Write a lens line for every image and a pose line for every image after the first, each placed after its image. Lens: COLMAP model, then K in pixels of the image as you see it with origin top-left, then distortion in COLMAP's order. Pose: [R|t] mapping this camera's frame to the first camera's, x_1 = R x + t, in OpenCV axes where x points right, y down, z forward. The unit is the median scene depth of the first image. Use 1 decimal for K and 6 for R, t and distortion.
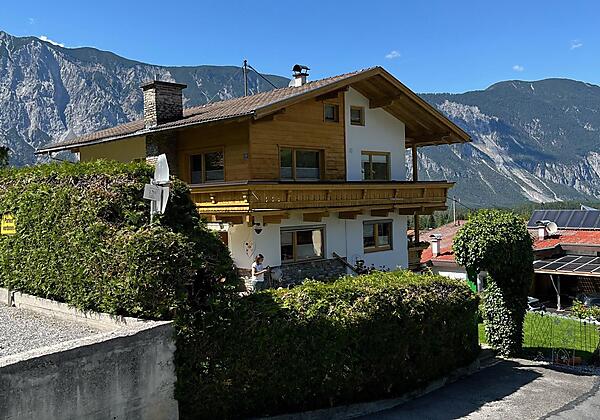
lens RADIAL K [[591.2, 0, 296.8], [0, 591.2, 209.3], [0, 0, 1]] dist [0.034334, 0.000000]
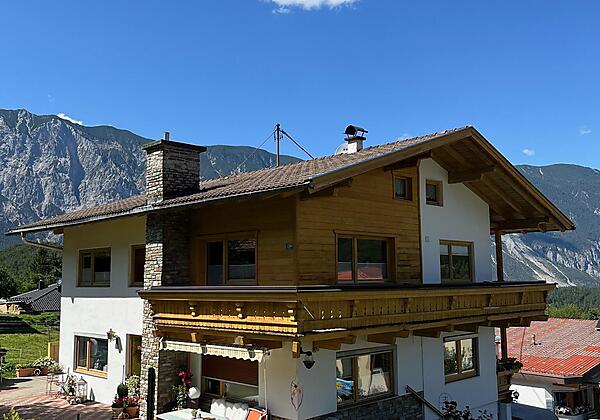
lens RADIAL K [[591.2, 0, 306.0], [0, 591.2, 207.9], [0, 0, 1]] dist [0.034334, 0.000000]
pose [[0.999832, 0.018091, -0.003038, -0.055735], [-0.018335, 0.990710, -0.134748, -0.036374], [0.000573, 0.134781, 0.990875, 0.268486]]
